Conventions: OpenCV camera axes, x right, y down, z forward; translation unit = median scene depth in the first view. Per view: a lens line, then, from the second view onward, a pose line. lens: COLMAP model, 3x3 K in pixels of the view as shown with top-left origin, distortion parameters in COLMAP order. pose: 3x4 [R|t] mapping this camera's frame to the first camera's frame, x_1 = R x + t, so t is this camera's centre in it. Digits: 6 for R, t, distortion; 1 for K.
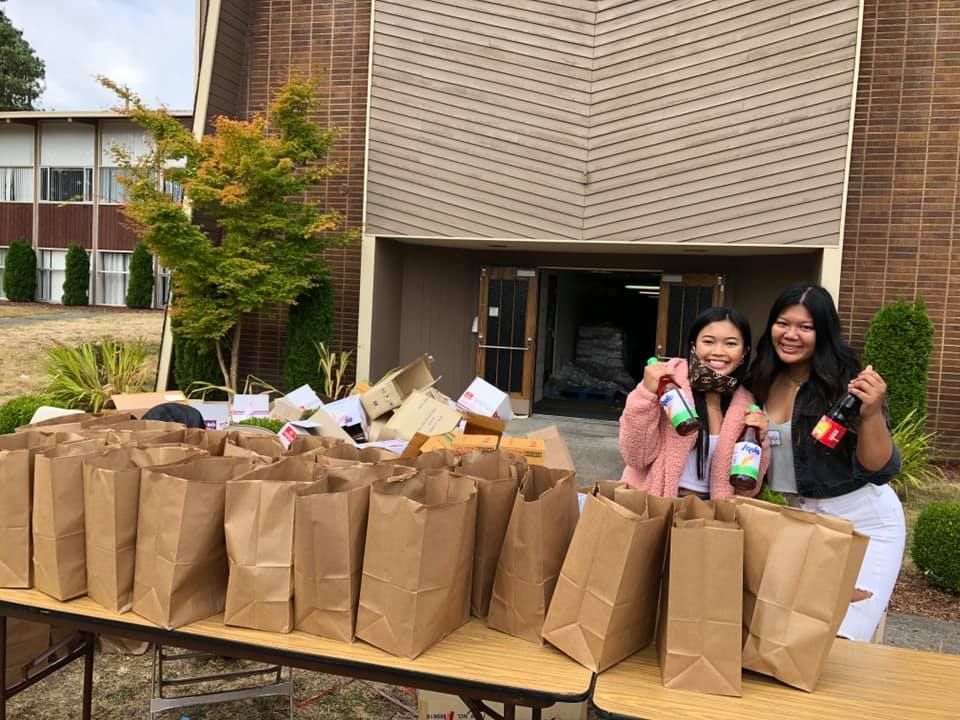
lens RADIAL K [[718.2, 0, 476.2], [0, 718.2, 343.3], [0, 0, 1]] dist [0.026931, -0.022720]
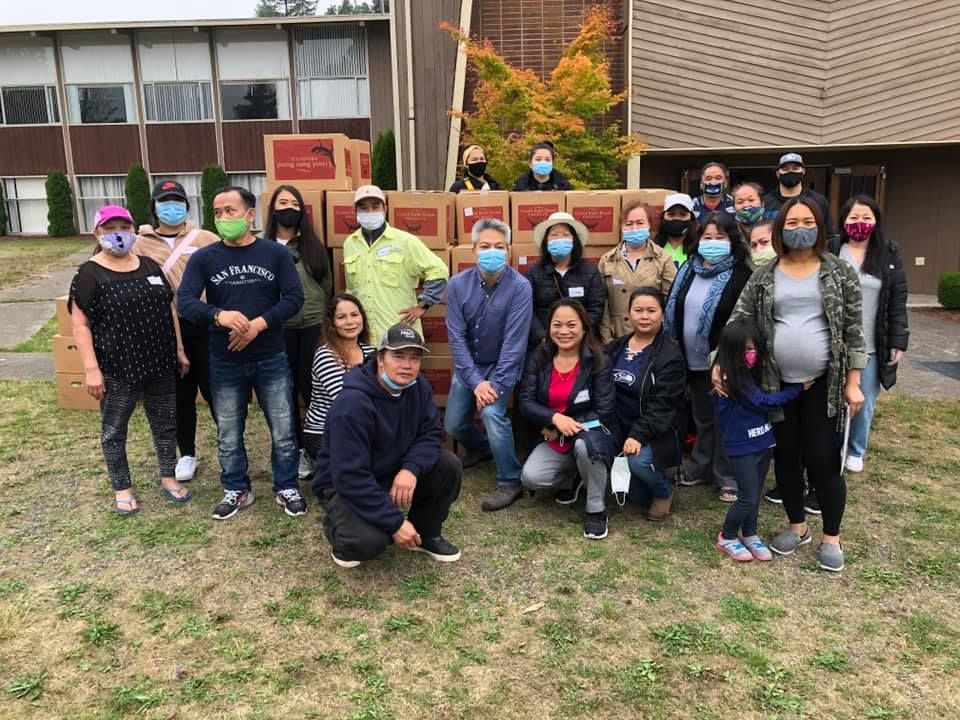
lens RADIAL K [[718.2, 0, 476.2], [0, 718.2, 343.3], [0, 0, 1]] dist [0.026931, -0.022720]
pose [[0.979967, -0.104384, 0.169613, -0.658222], [0.079577, 0.985930, 0.146999, -0.032217], [-0.182571, -0.130557, 0.974486, -0.162768]]
